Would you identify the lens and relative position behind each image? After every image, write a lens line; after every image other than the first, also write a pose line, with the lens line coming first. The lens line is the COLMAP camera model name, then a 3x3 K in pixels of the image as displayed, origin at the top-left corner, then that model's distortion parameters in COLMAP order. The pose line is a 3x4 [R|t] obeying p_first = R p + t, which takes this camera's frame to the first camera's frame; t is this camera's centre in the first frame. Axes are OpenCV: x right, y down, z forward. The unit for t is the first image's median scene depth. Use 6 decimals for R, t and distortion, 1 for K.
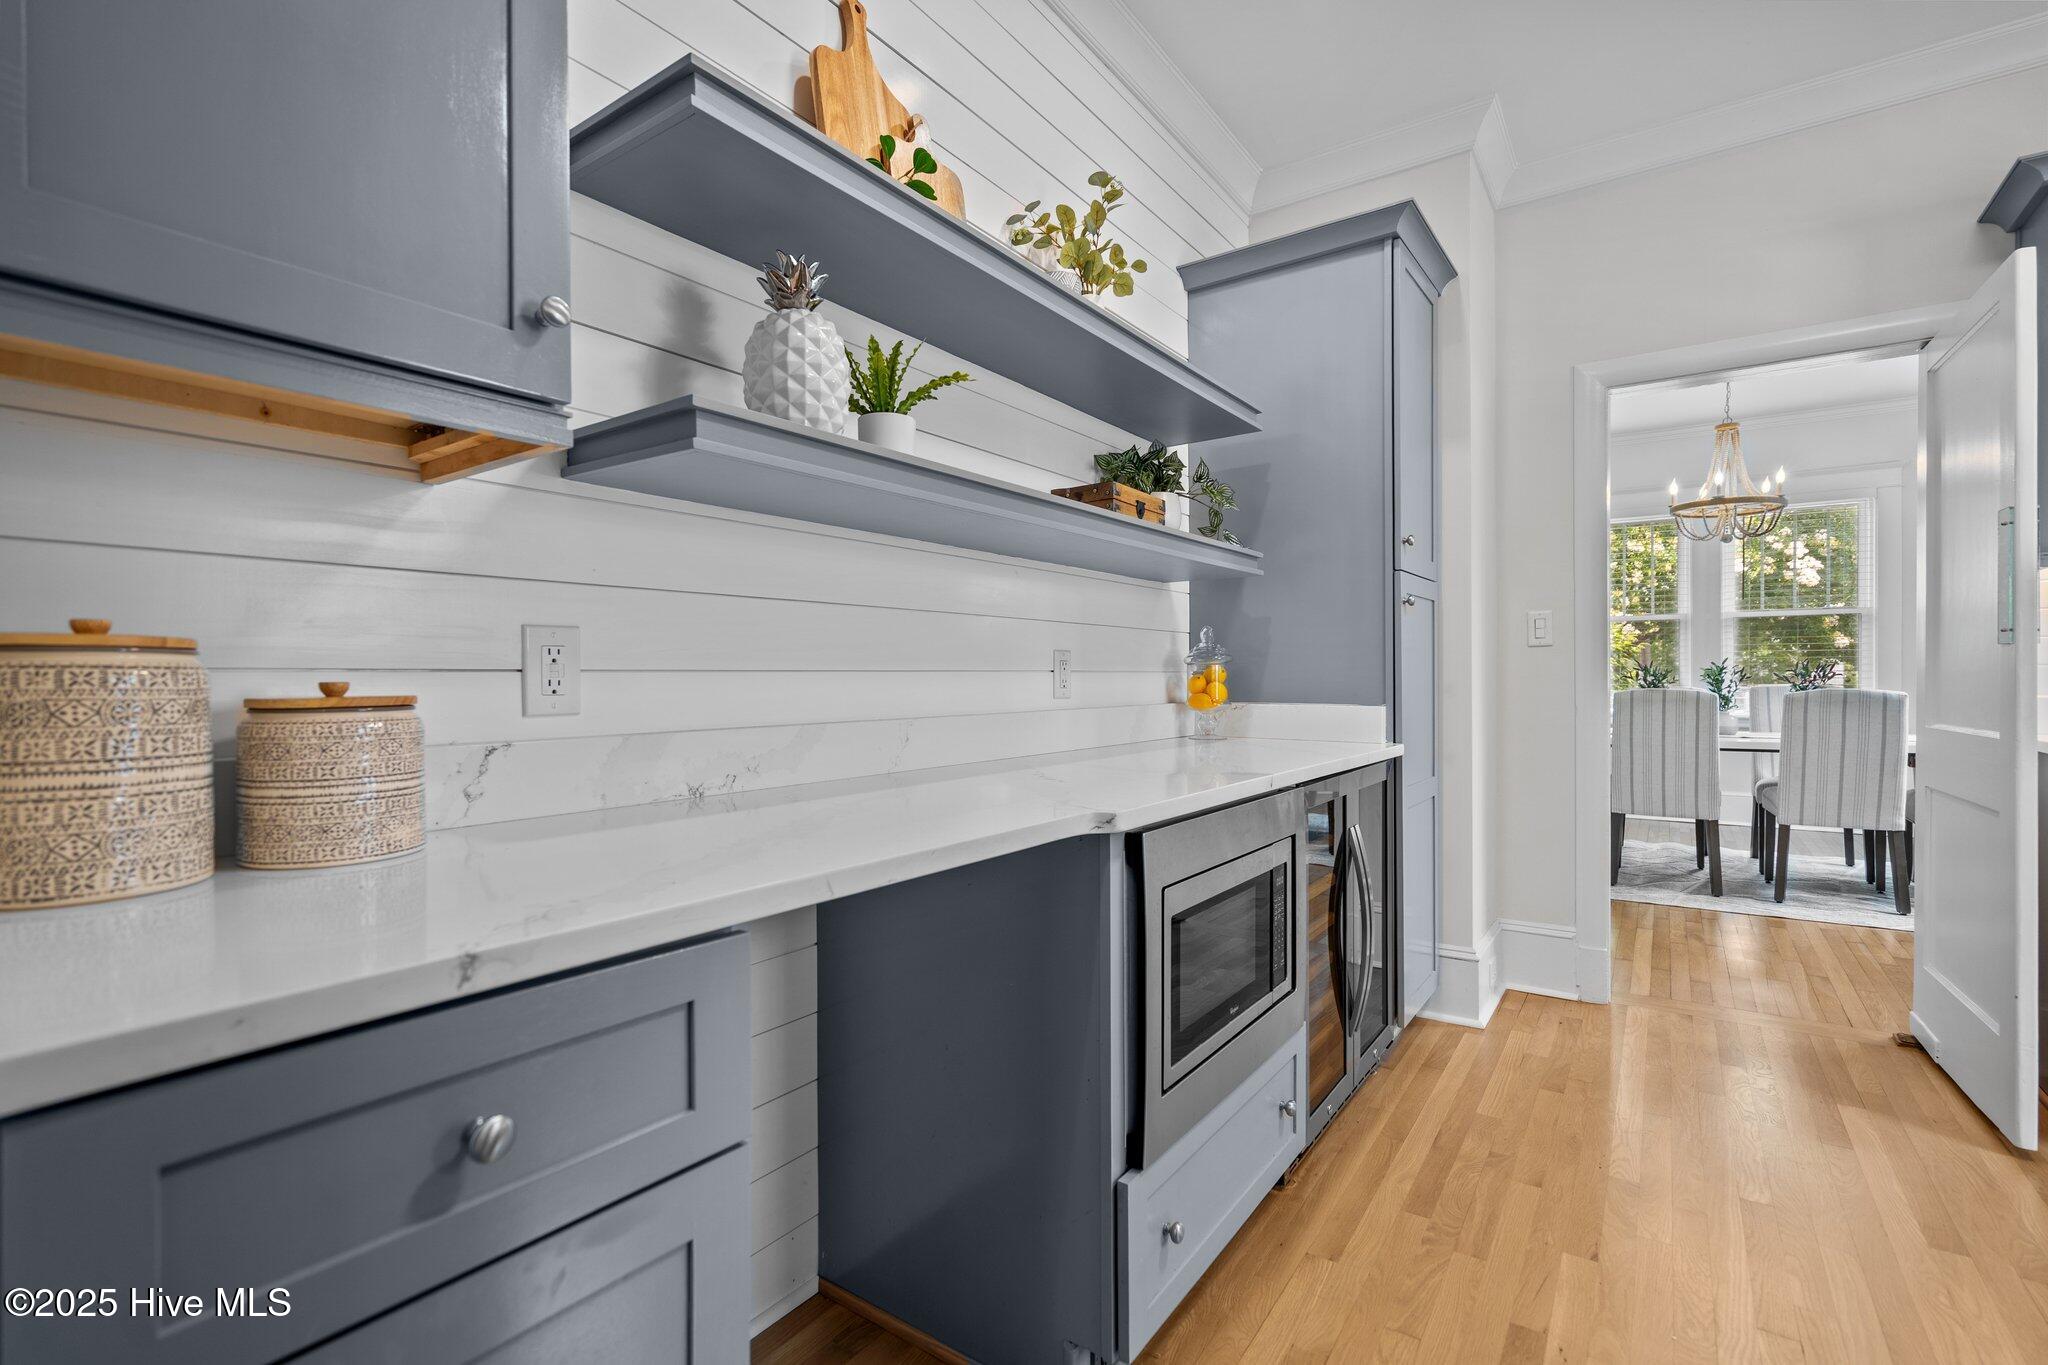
lens RADIAL K [[933.4, 0, 1023.4], [0, 933.4, 694.6], [0, 0, 1]] dist [0.000982, 0.000612]
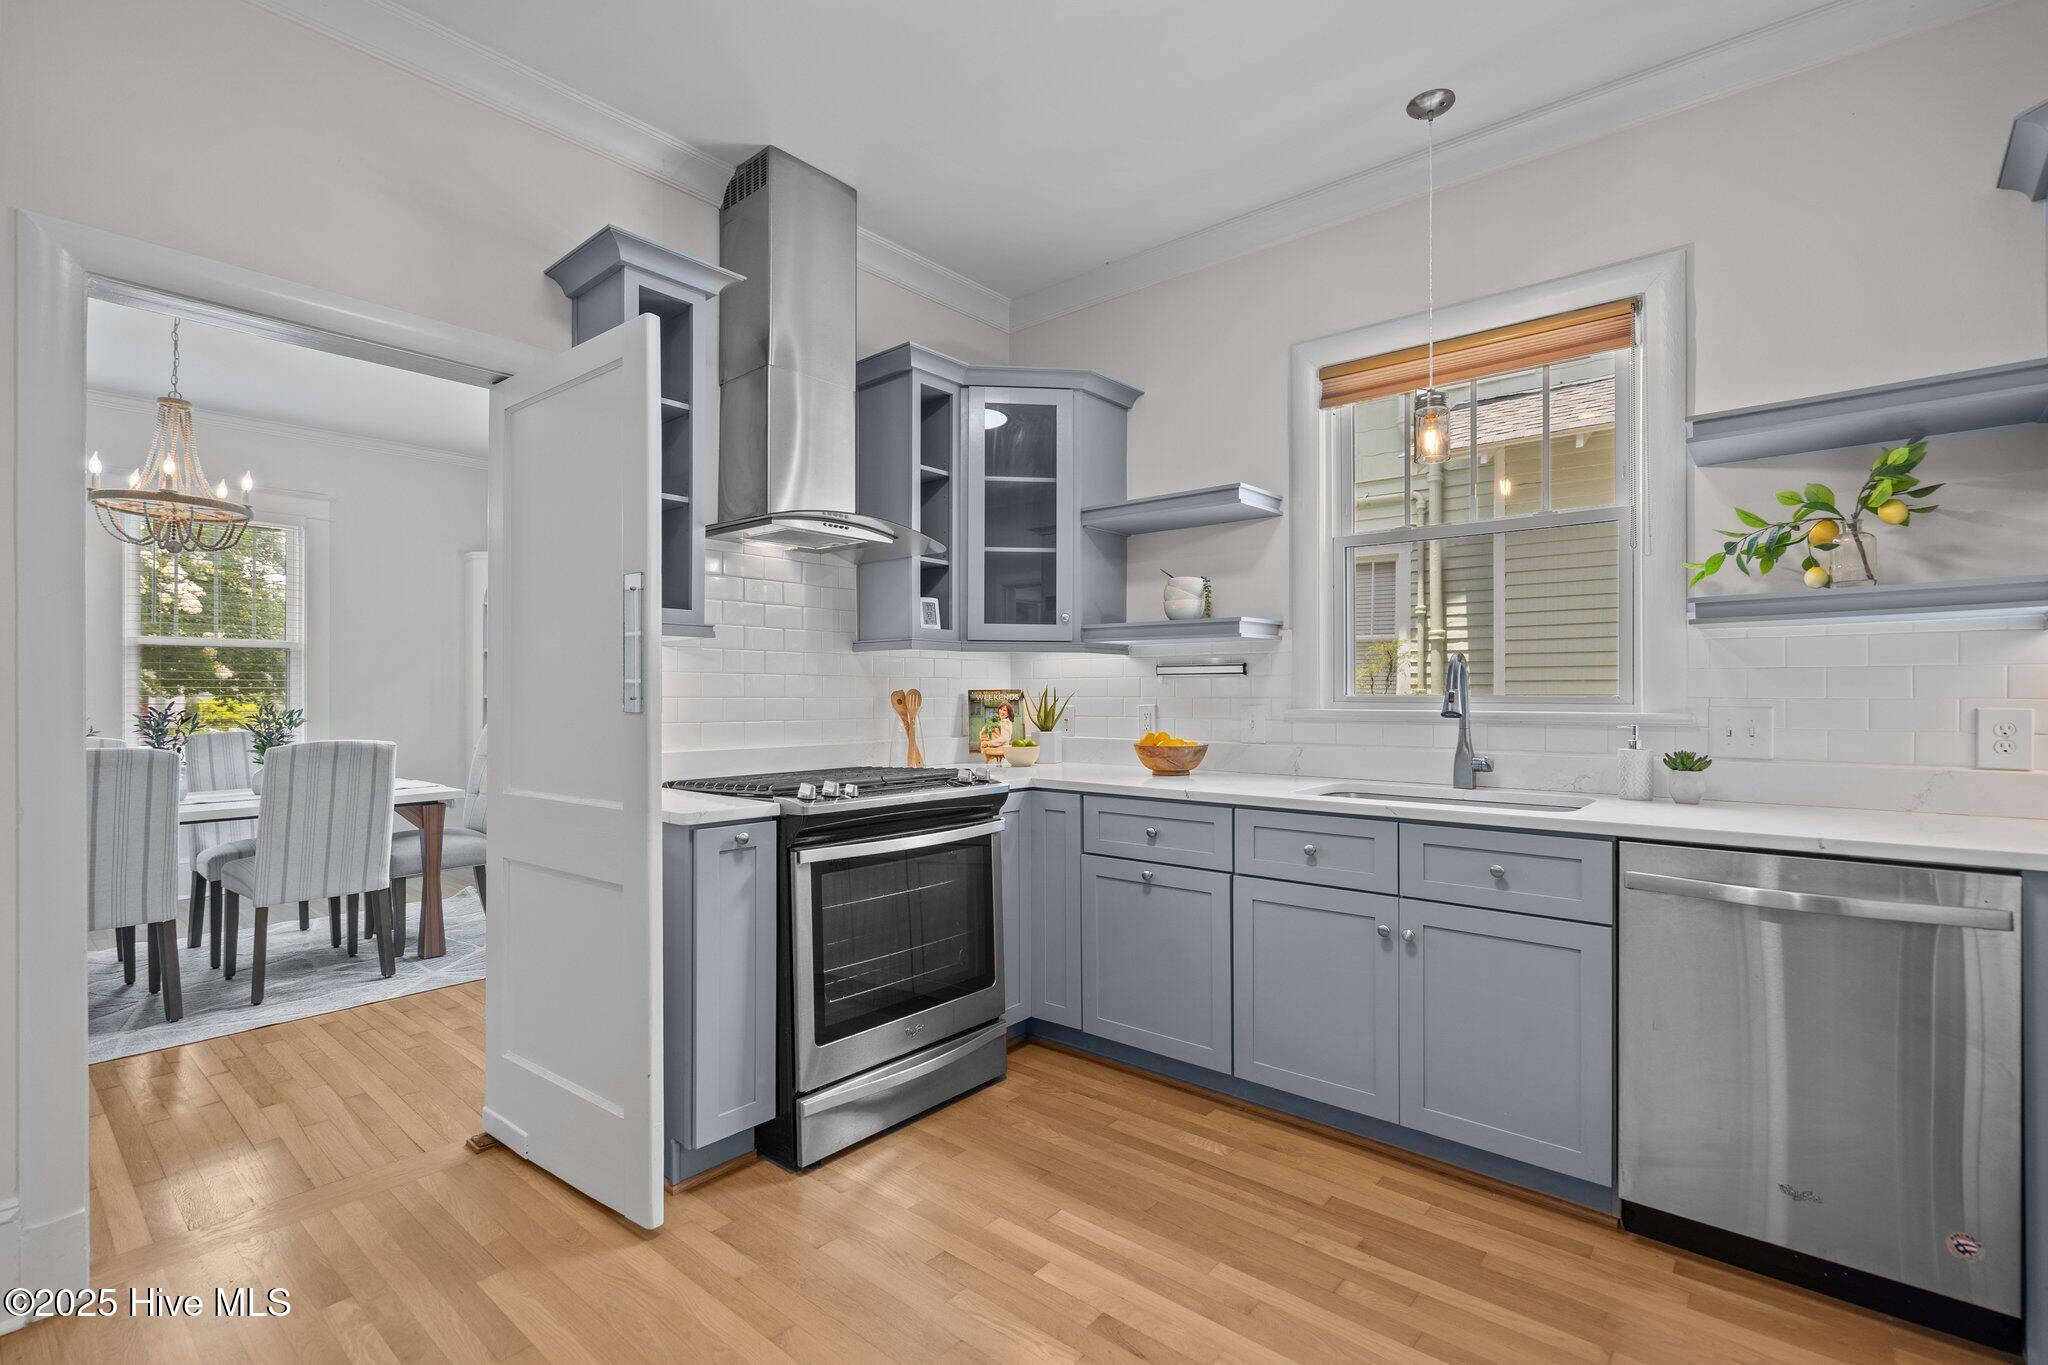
lens RADIAL K [[930.4, 0, 1038.7], [0, 930.4, 696.5], [0, 0, 1]] dist [-0.003615, 0.000227]
pose [[0.097603, 0.006017, 0.995207, 0.094791], [0.021715, 0.999731, -0.008174, -0.033817], [-0.994988, 0.022409, 0.097446, 0.326432]]
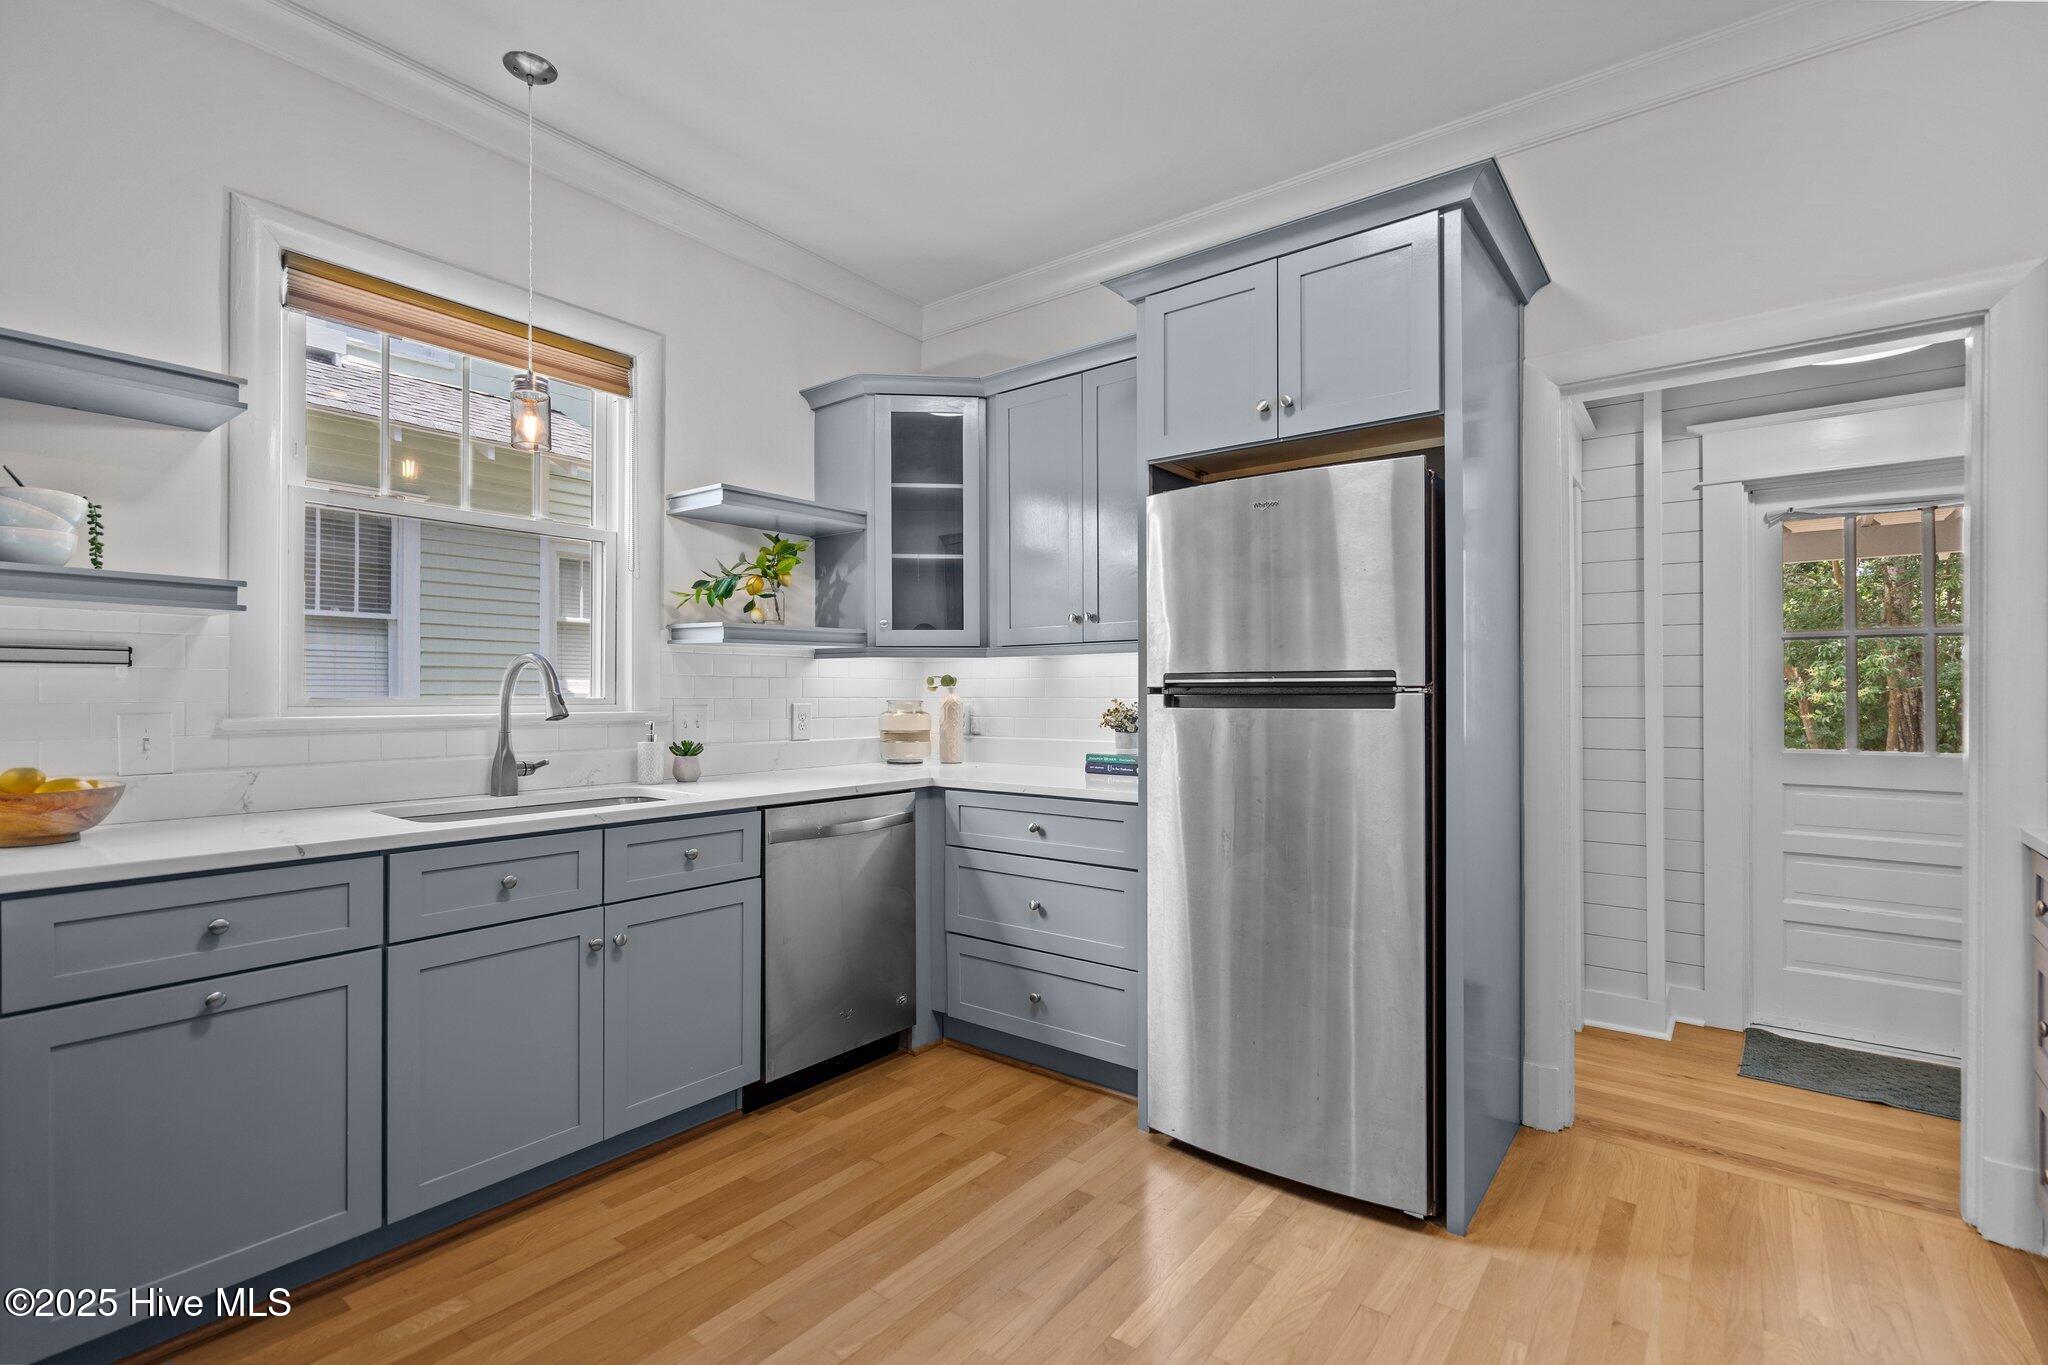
lens RADIAL K [[933.4, 0, 1023.4], [0, 933.4, 694.6], [0, 0, 1]] dist [0.000982, 0.000612]
pose [[-0.998345, 0.006523, 0.057131, 0.463051], [0.007970, 0.999652, 0.025134, -0.051461], [-0.056947, 0.025548, -0.998050, 0.776975]]
